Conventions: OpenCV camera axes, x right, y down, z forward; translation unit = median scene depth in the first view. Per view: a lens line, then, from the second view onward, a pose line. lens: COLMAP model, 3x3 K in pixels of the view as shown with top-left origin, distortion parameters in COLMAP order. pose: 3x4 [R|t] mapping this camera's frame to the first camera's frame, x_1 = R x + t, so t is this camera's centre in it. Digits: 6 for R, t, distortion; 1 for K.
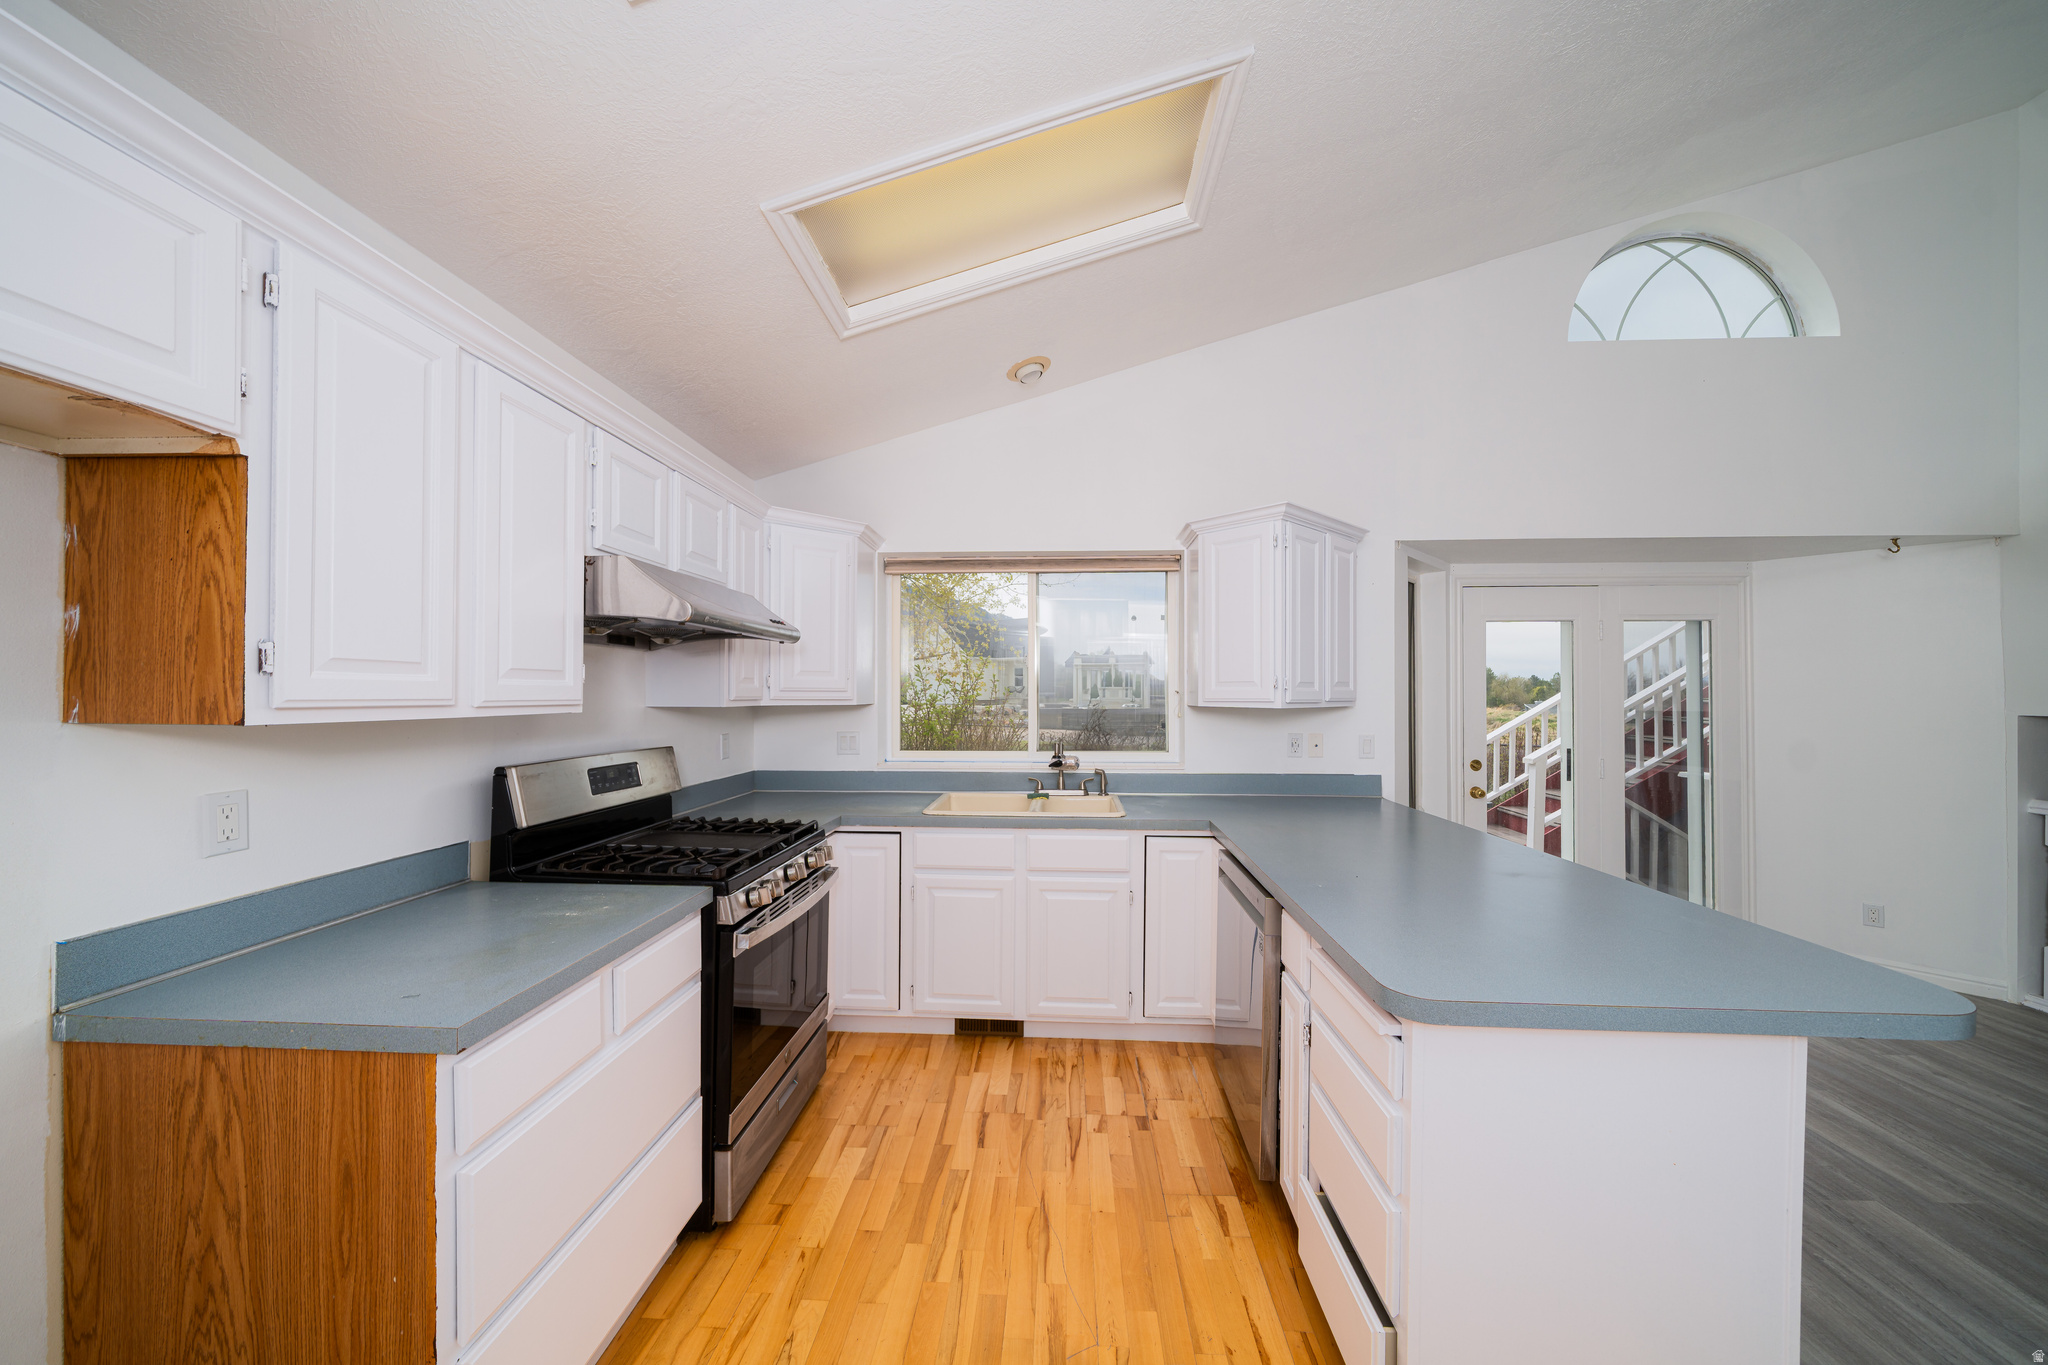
lens RADIAL K [[699.3, 0, 1018.6], [0, 699.3, 689.8], [0, 0, 1]] dist [-0.003825, -0.000135]
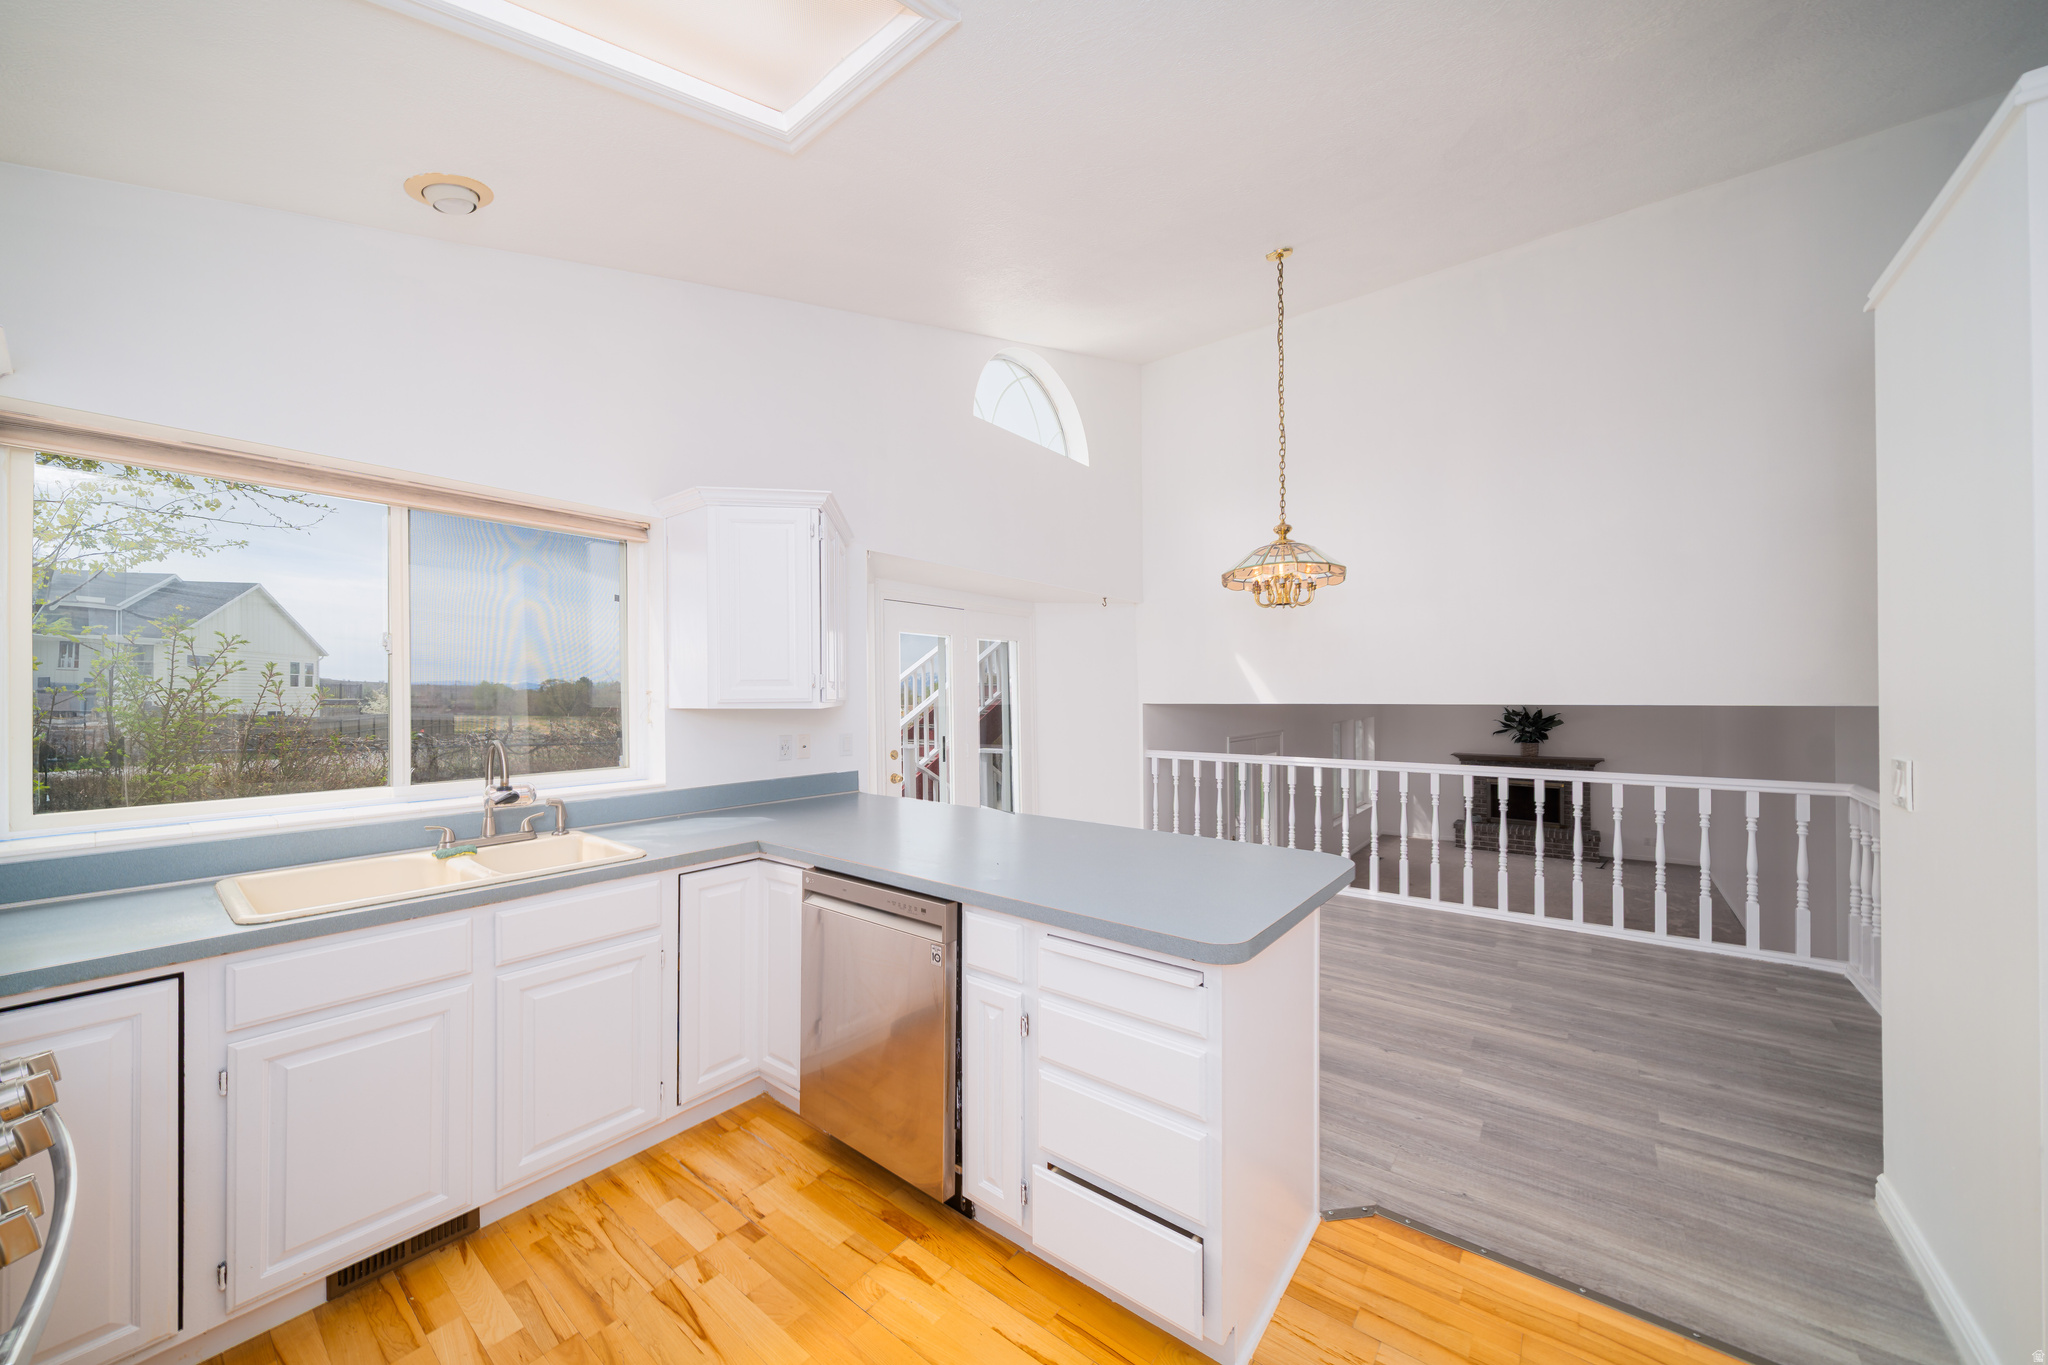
lens RADIAL K [[699.3, 0, 1018.6], [0, 699.3, 689.8], [0, 0, 1]] dist [-0.003825, -0.000135]
pose [[0.578296, 0.000485, 0.815827, -0.238610], [0.001479, 0.999998, -0.001643, 0.002956], [-0.815826, 0.002157, 0.578294, 0.234173]]
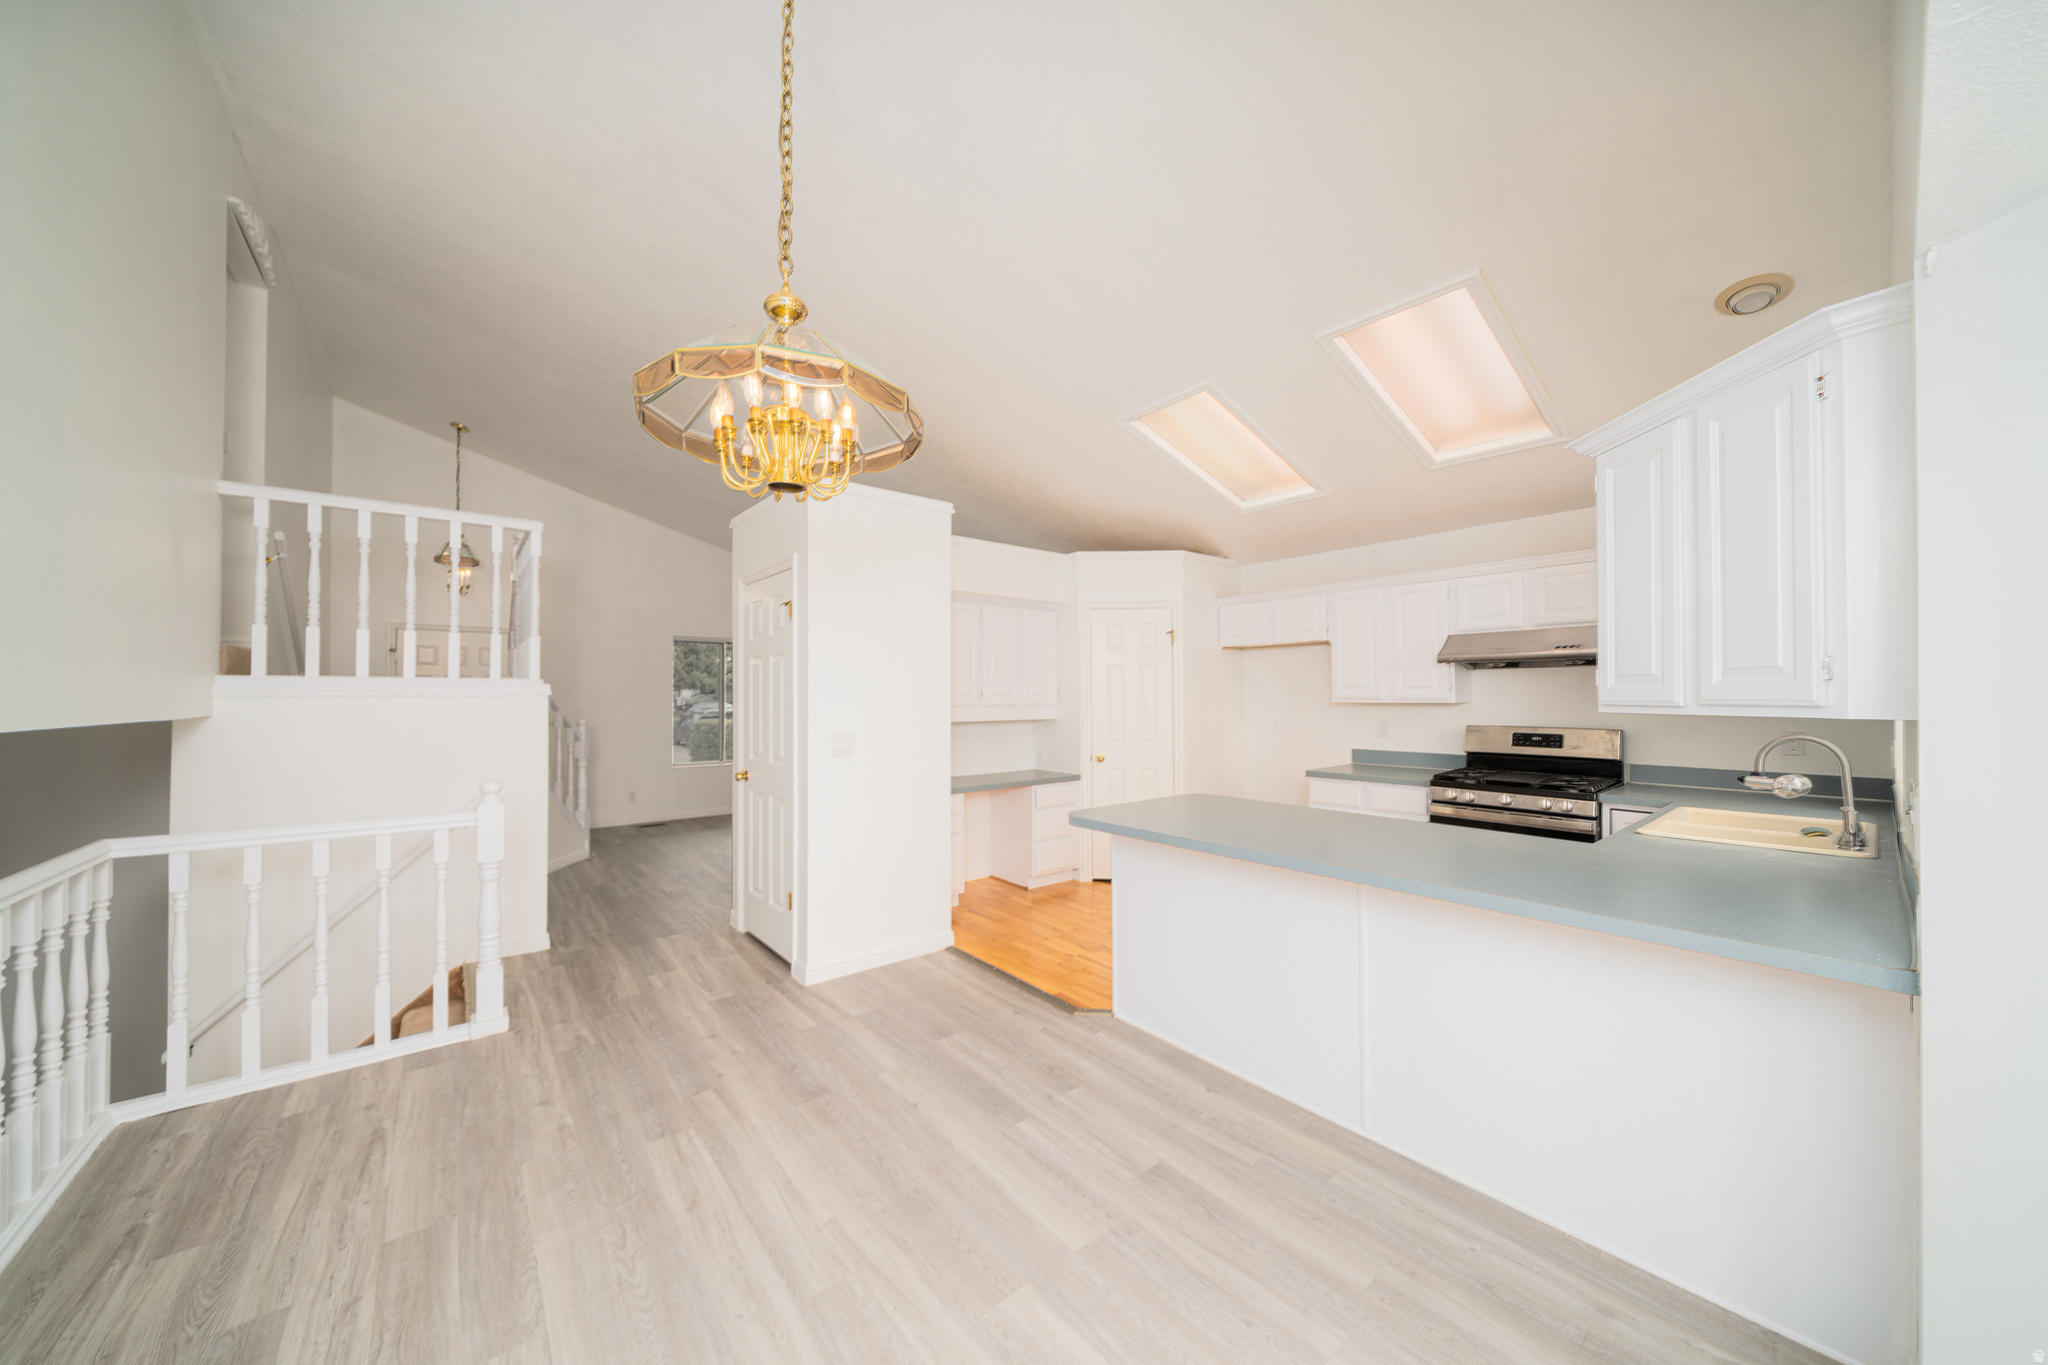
lens RADIAL K [[699.3, 0, 1018.6], [0, 699.3, 689.8], [0, 0, 1]] dist [-0.003825, -0.000135]
pose [[-0.735375, -0.004482, -0.677645, 1.371816], [0.014302, 0.999653, -0.022133, 0.008658], [0.677509, -0.025968, -0.735056, 1.132999]]
